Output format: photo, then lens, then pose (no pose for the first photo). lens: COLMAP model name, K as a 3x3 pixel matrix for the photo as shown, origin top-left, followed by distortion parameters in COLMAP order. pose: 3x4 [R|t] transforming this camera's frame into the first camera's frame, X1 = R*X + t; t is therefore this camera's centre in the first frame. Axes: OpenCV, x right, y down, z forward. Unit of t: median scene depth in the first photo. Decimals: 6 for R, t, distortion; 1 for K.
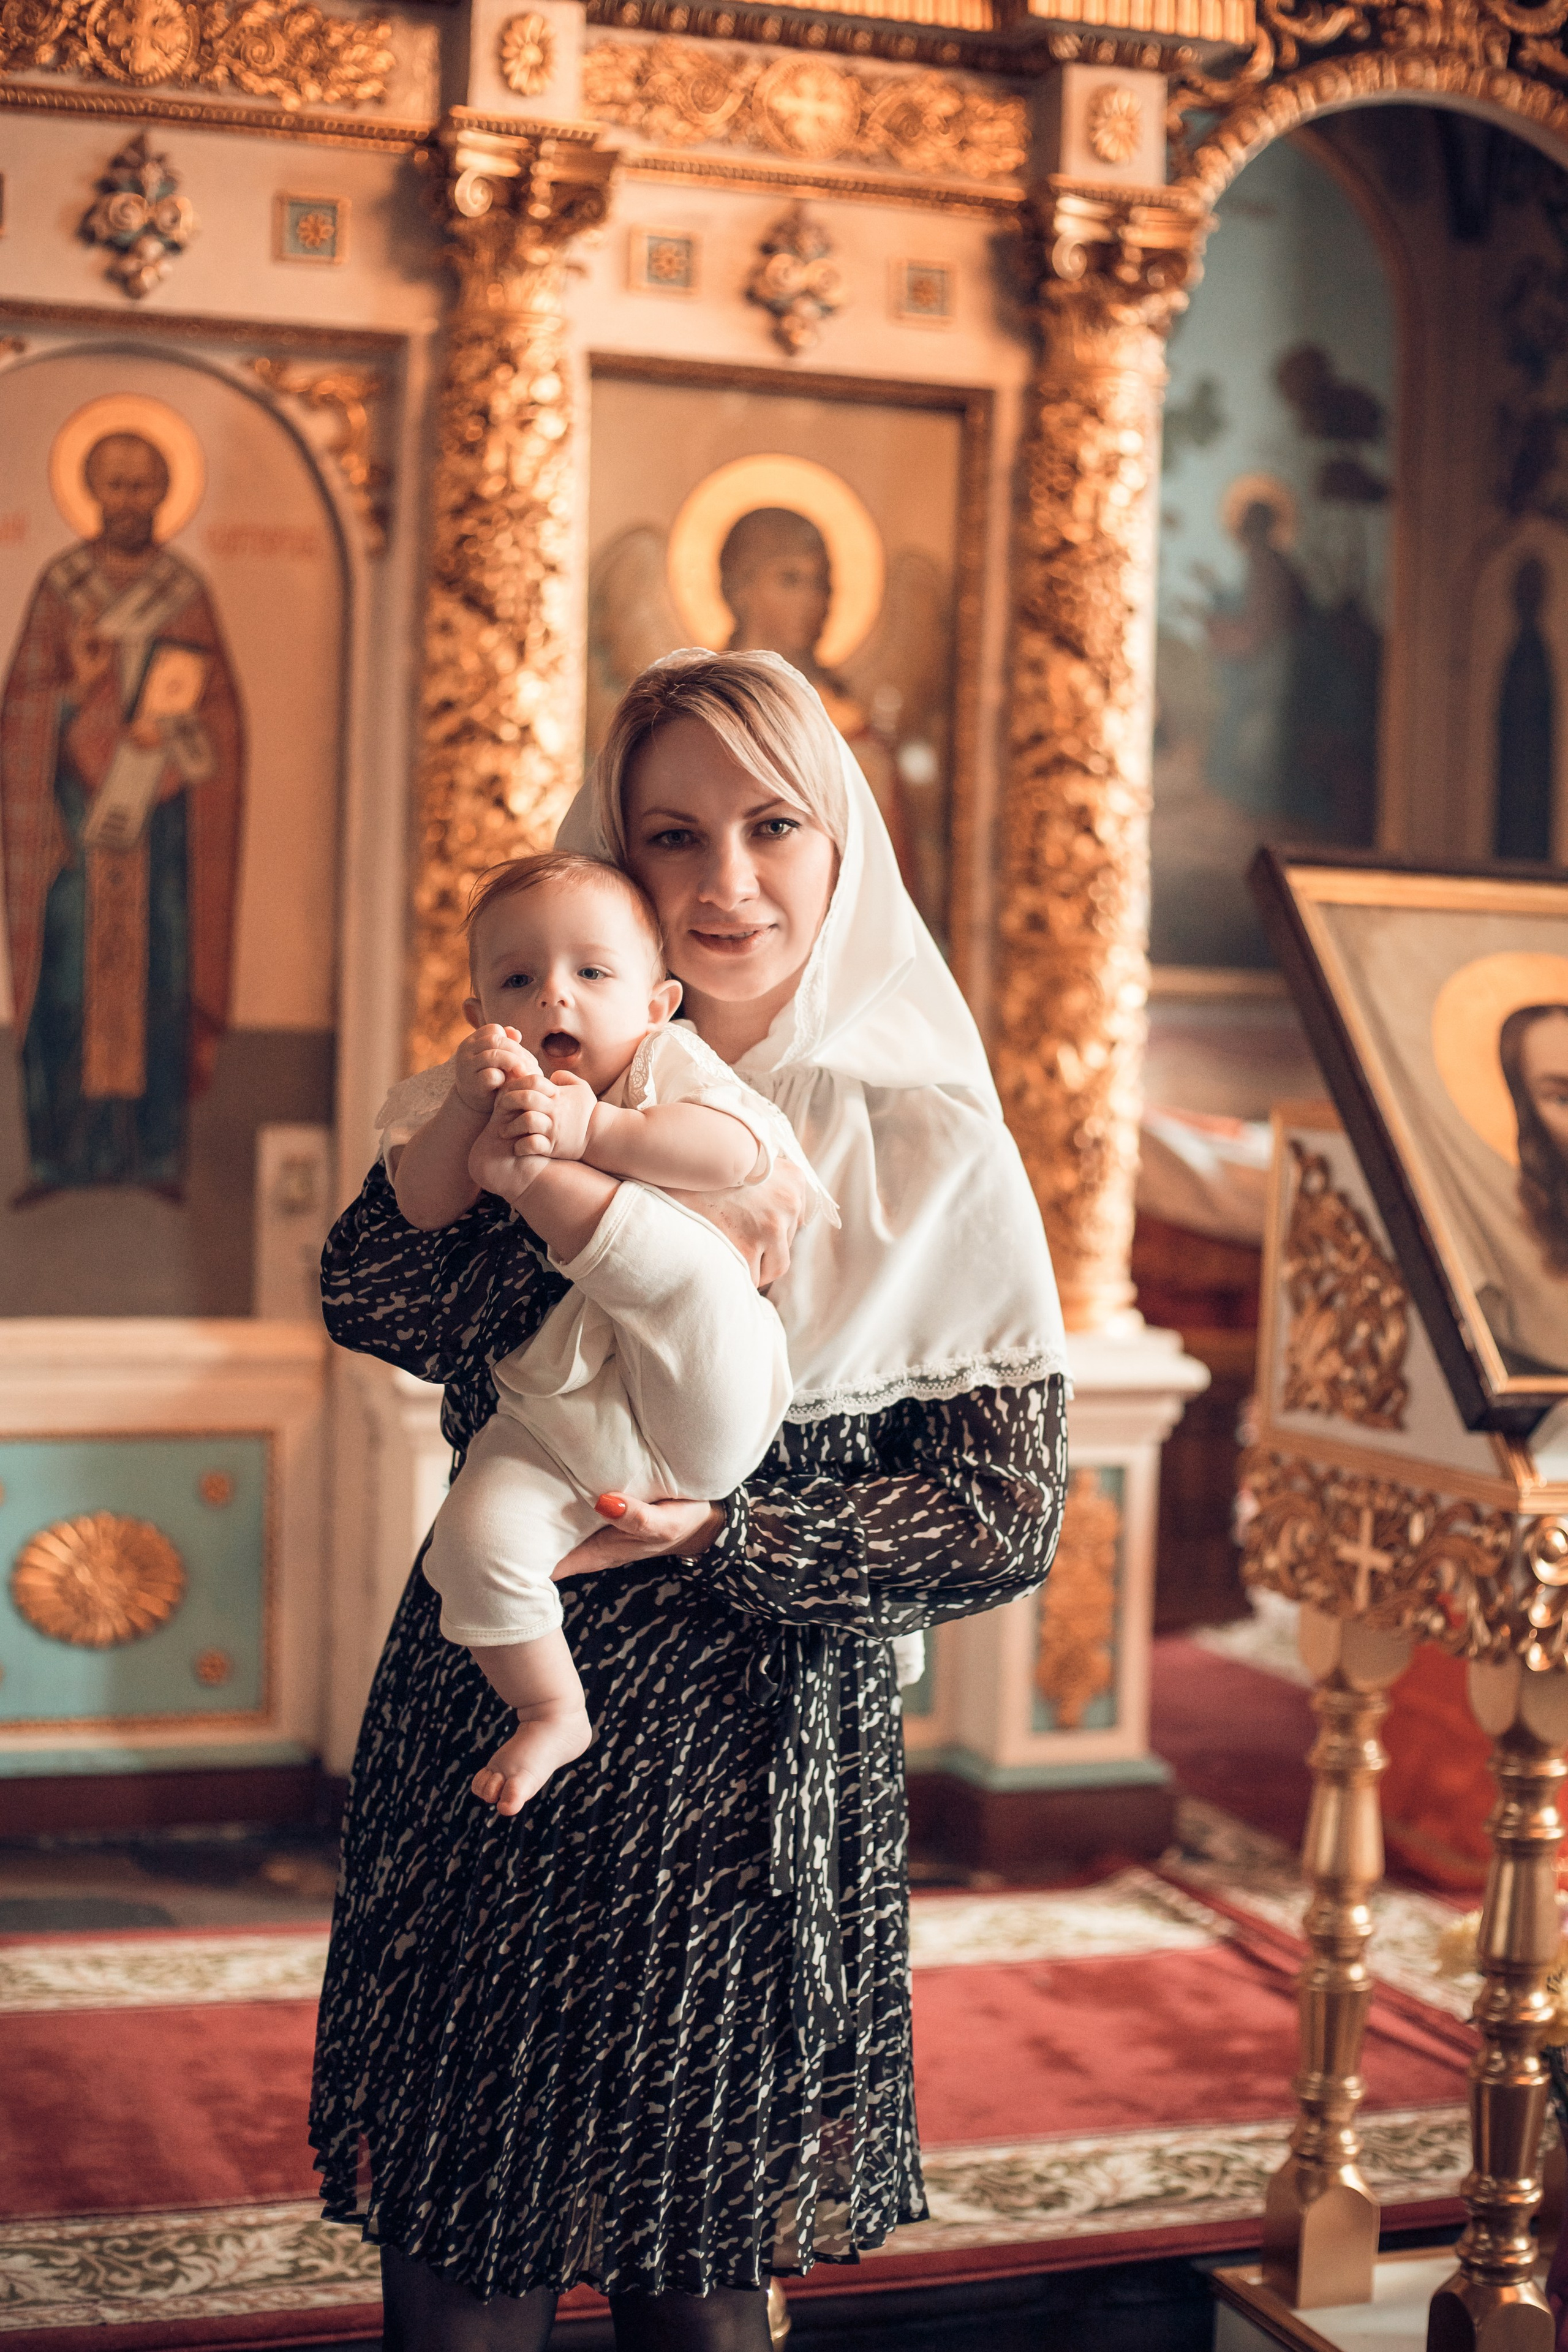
lens RADIAL K [[3548.5, 0, 661.3], [0, 3548.5, 1174.5], [0, 0, 1]] dist [-0.008214, 0.000000]
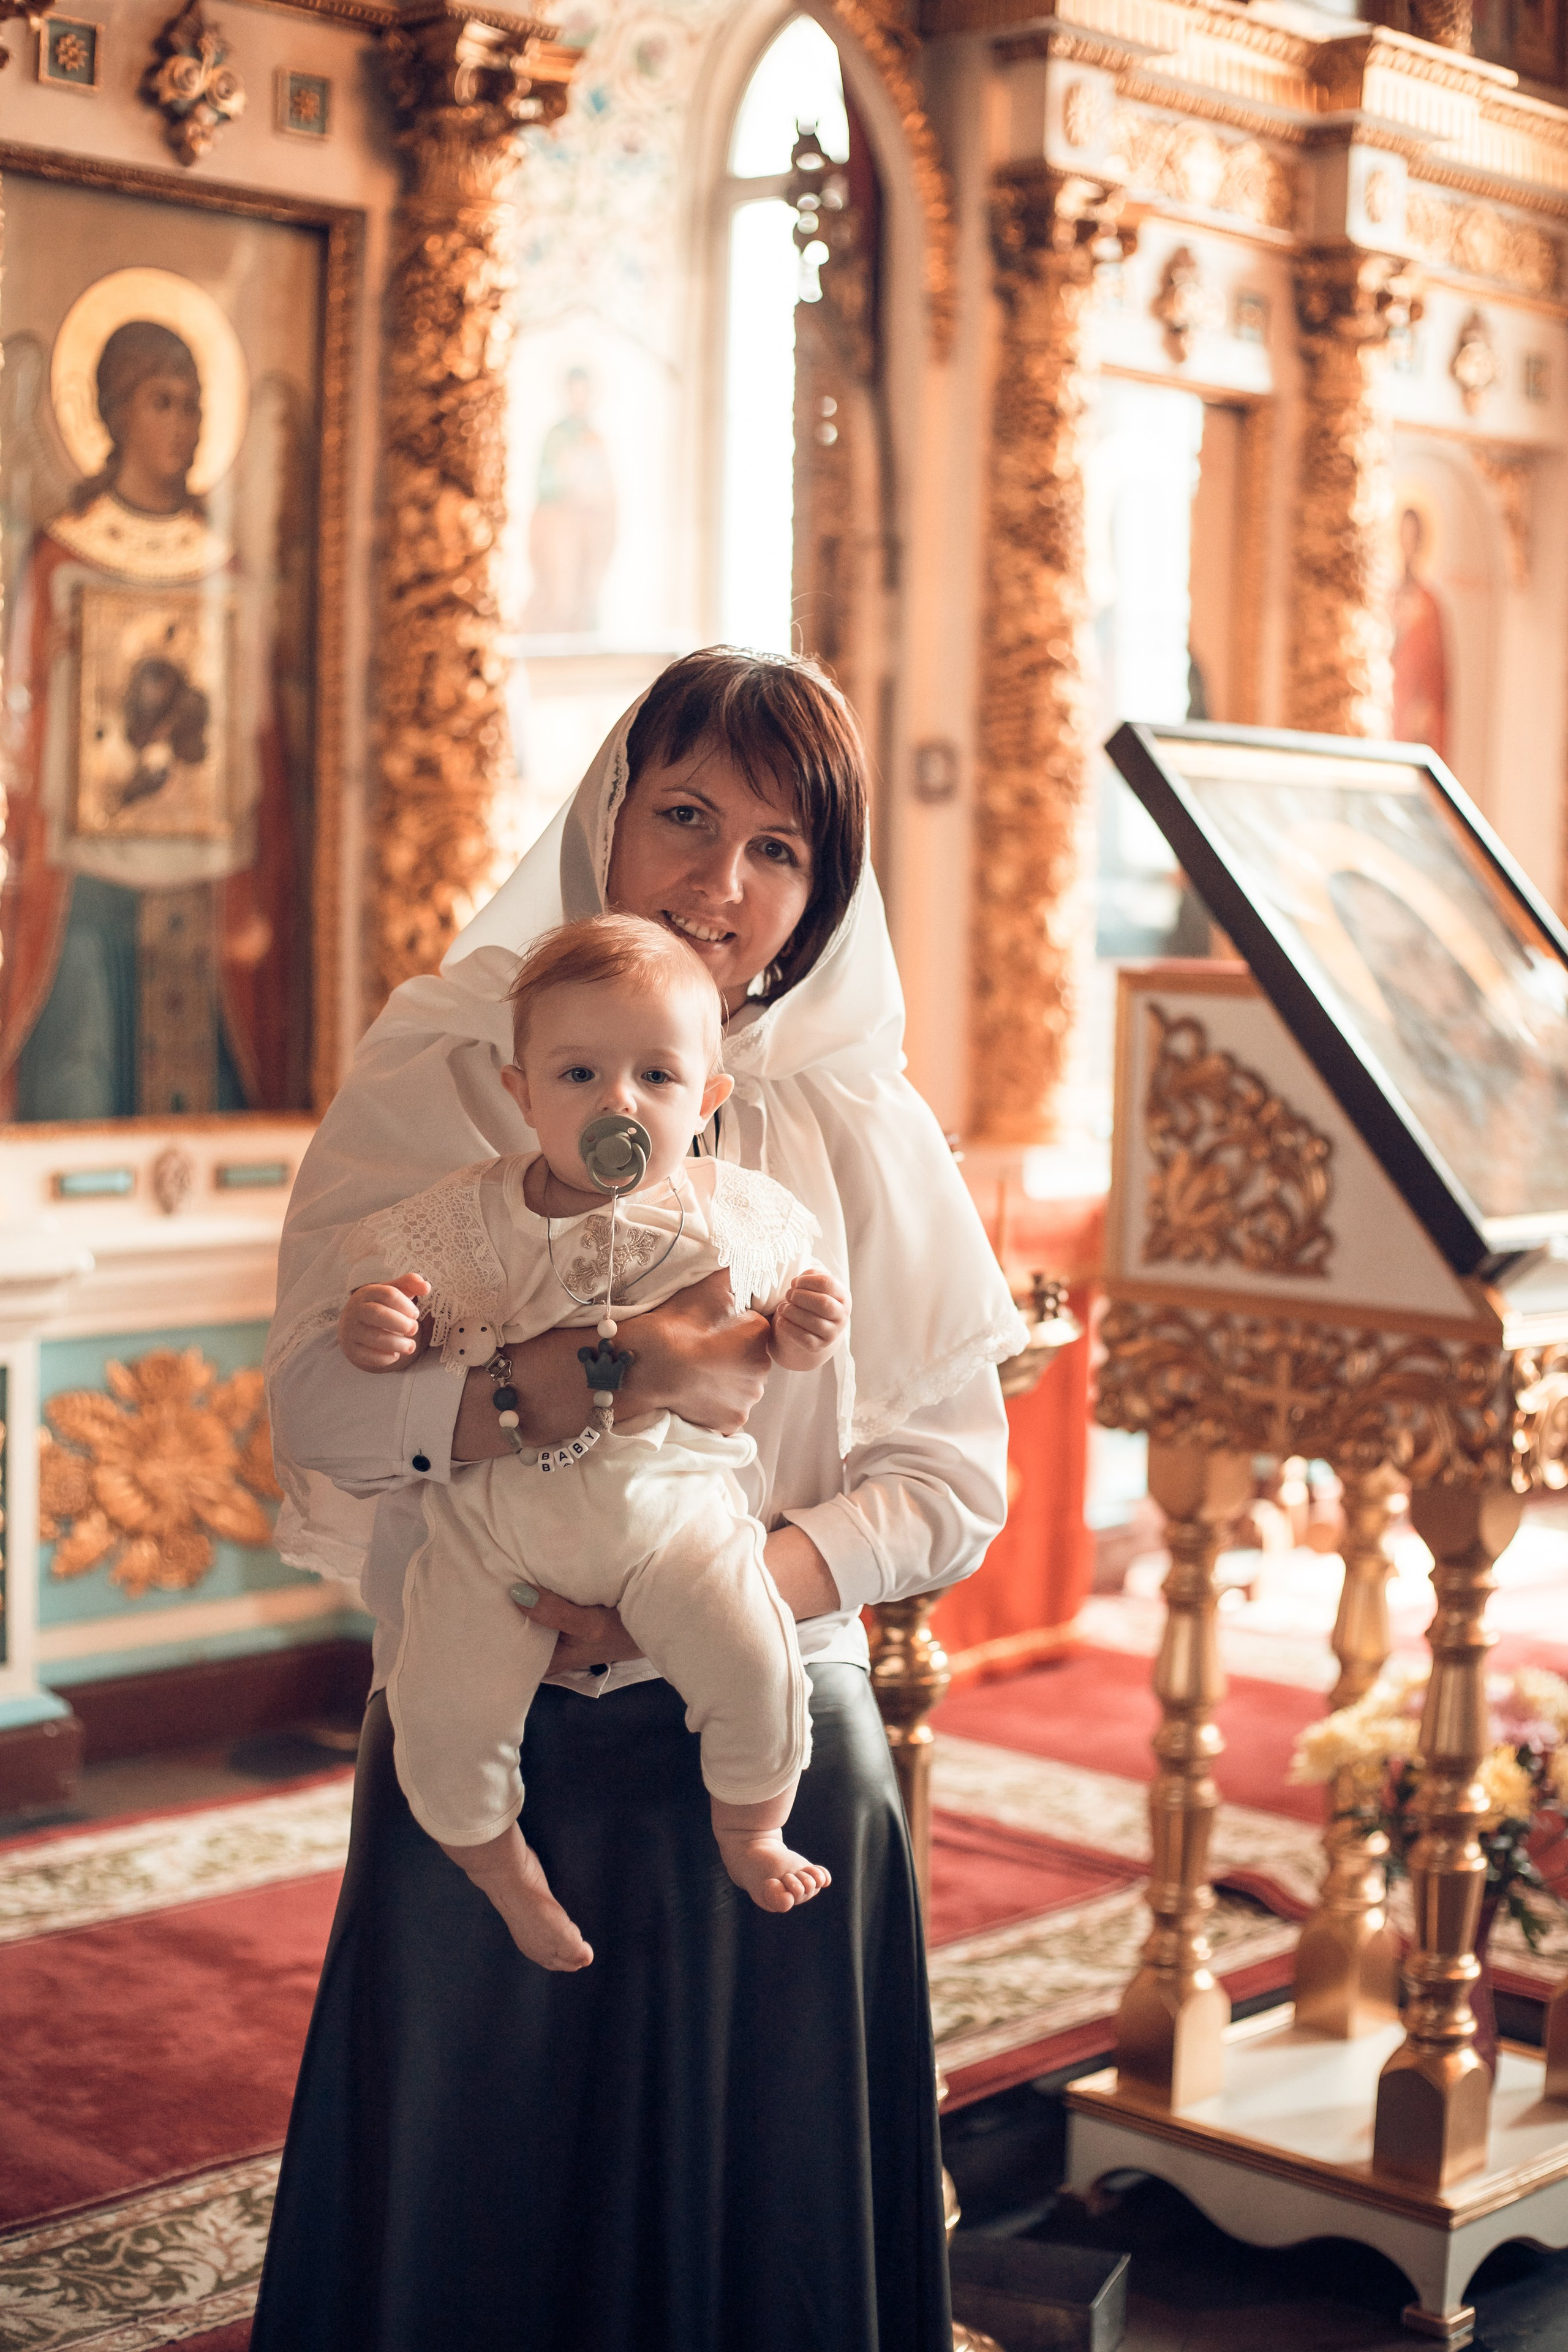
lens RADIAL K [[3548.5, 0, 804.6], [0, 3548.5, 1157.1], [0, 0, 1]] dist [-0.008214, 0.000000]
pose [[0.890690, -0.045905, 0.452288, -0.259353], [0.022793, 0.998147, 0.056422, -0.017144], [-0.454040, -0.039945, 0.890085, 0.080707]]
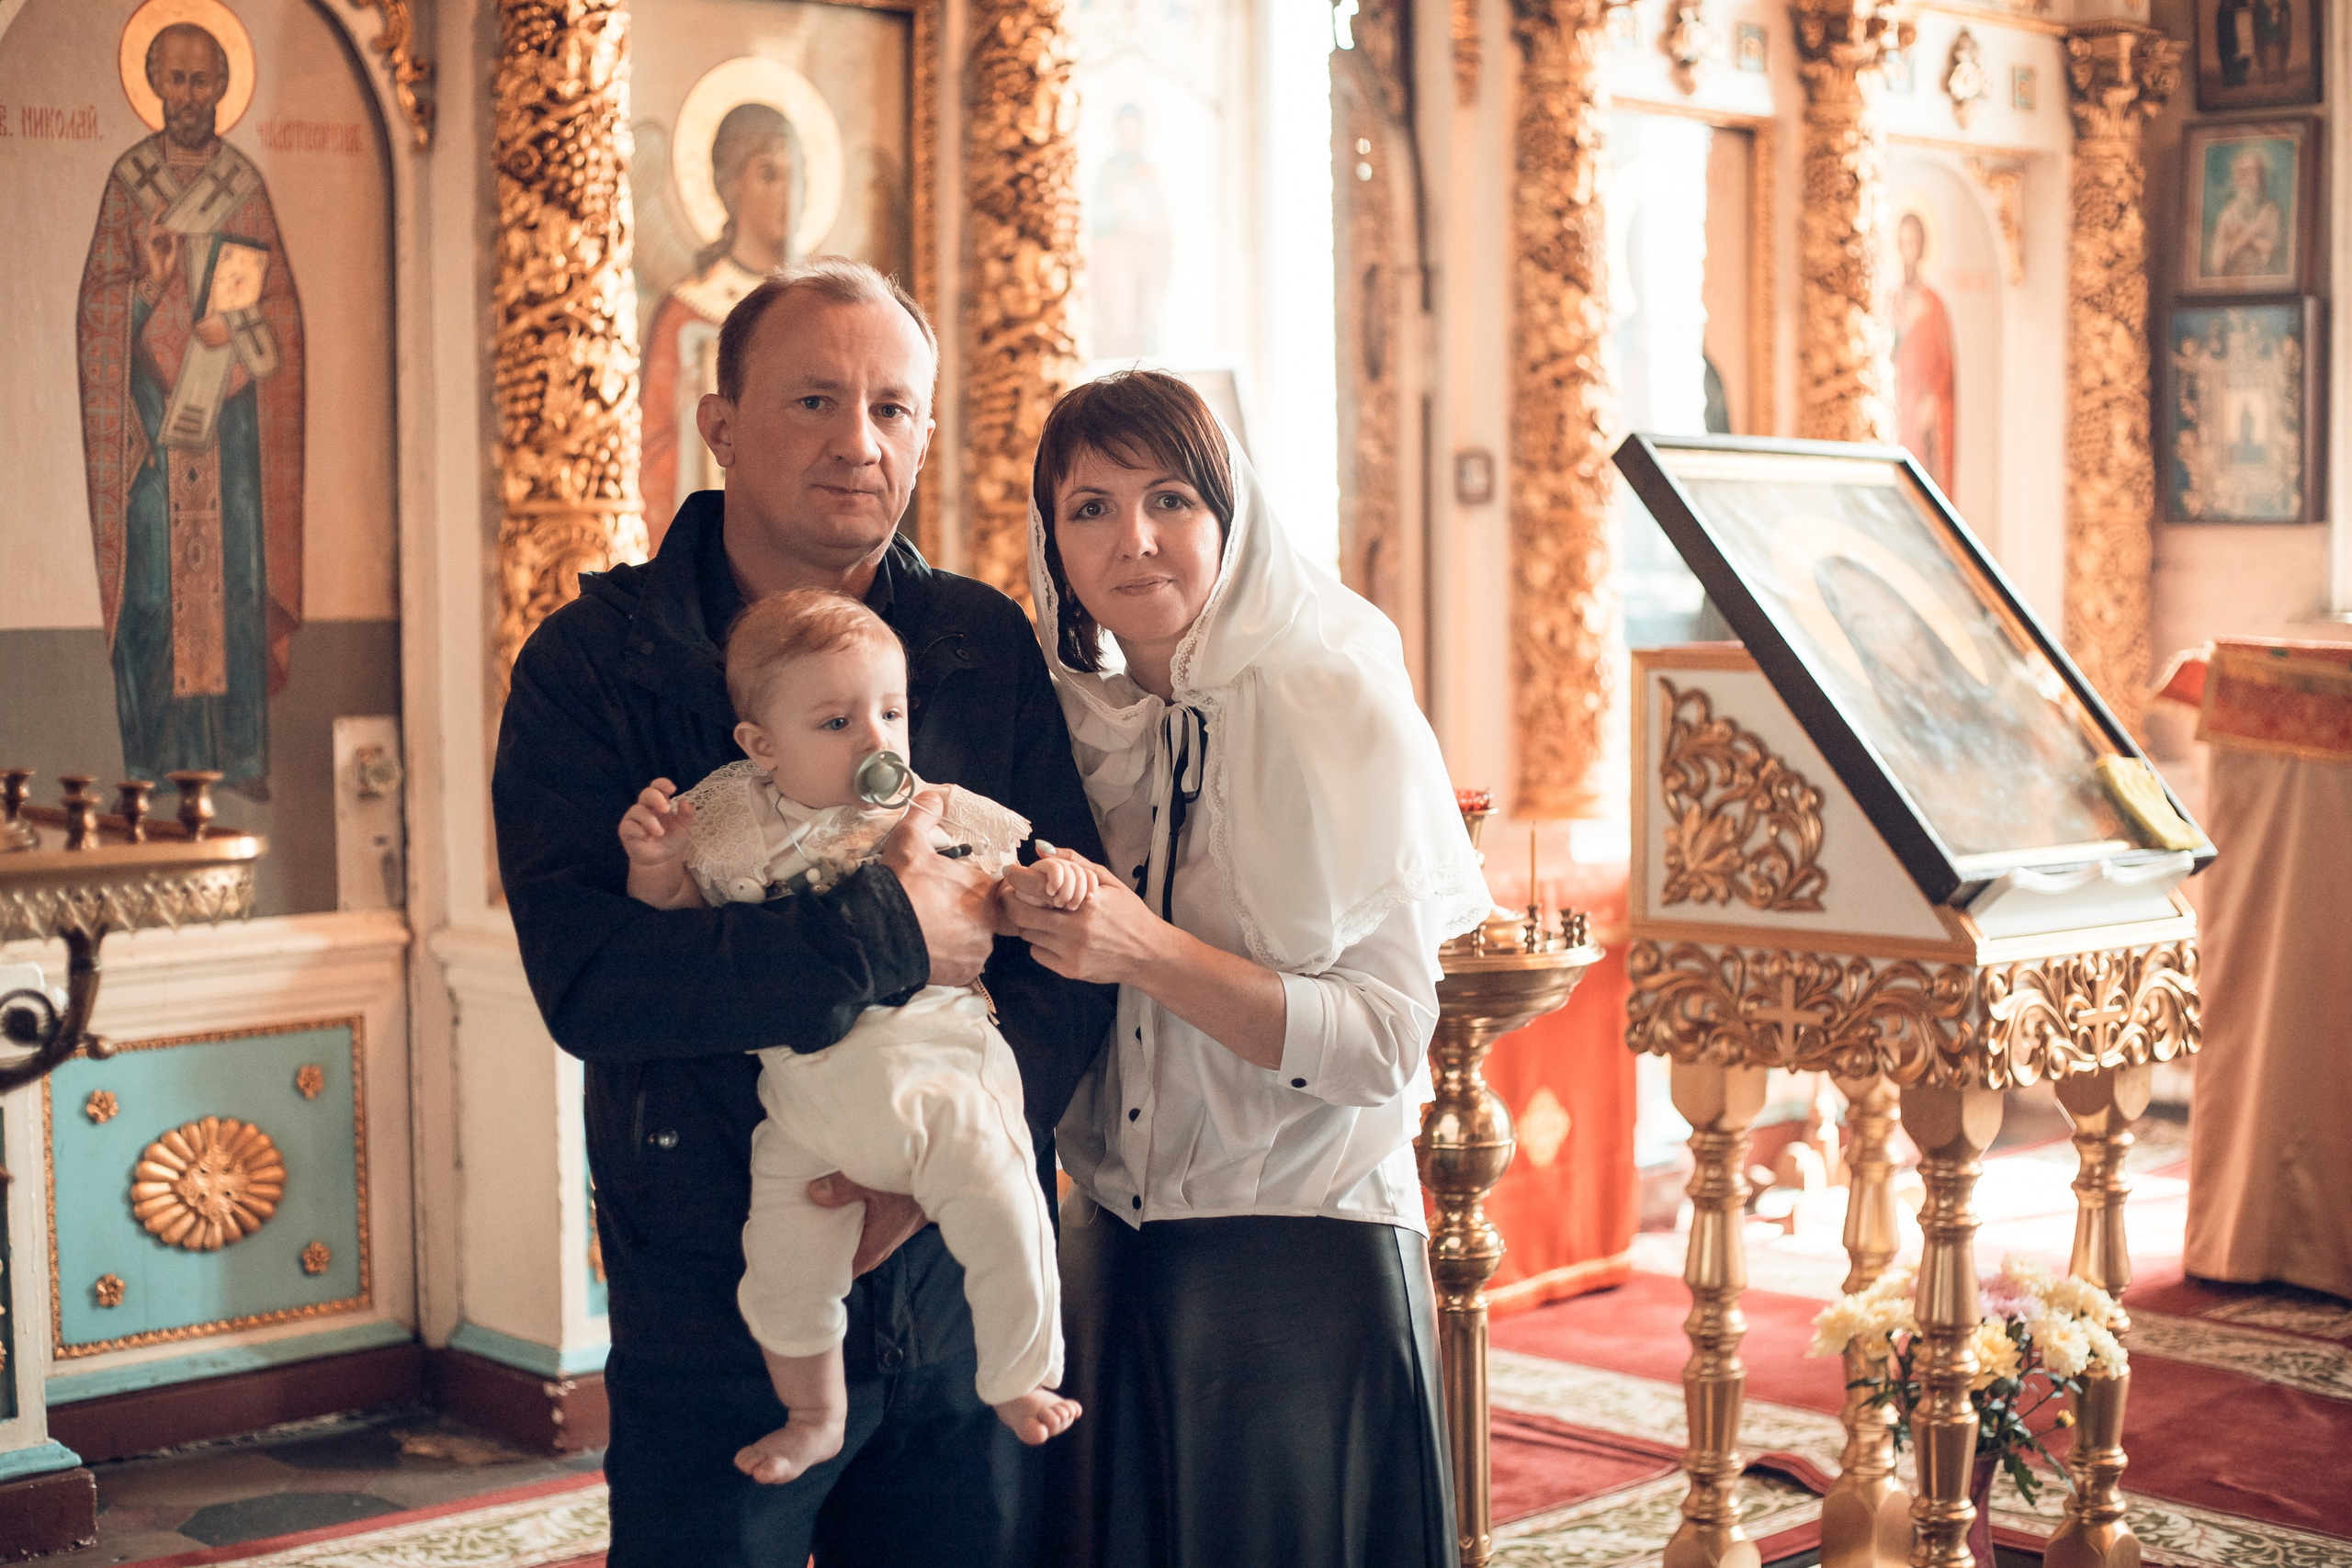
lens RADIAL K [[3548.2, 0, 1172.2], [0, 3548.2, 792.2], [0, 0, 1]] dist [-0.008214, 0.000000]
pose [[0.912096, -0.065389, 0.404729, -0.309462], [0.055765, 0.997811, 0.035536, -0.015443], [-0.406167, -0.009843, 0.913746, -0.016742]]
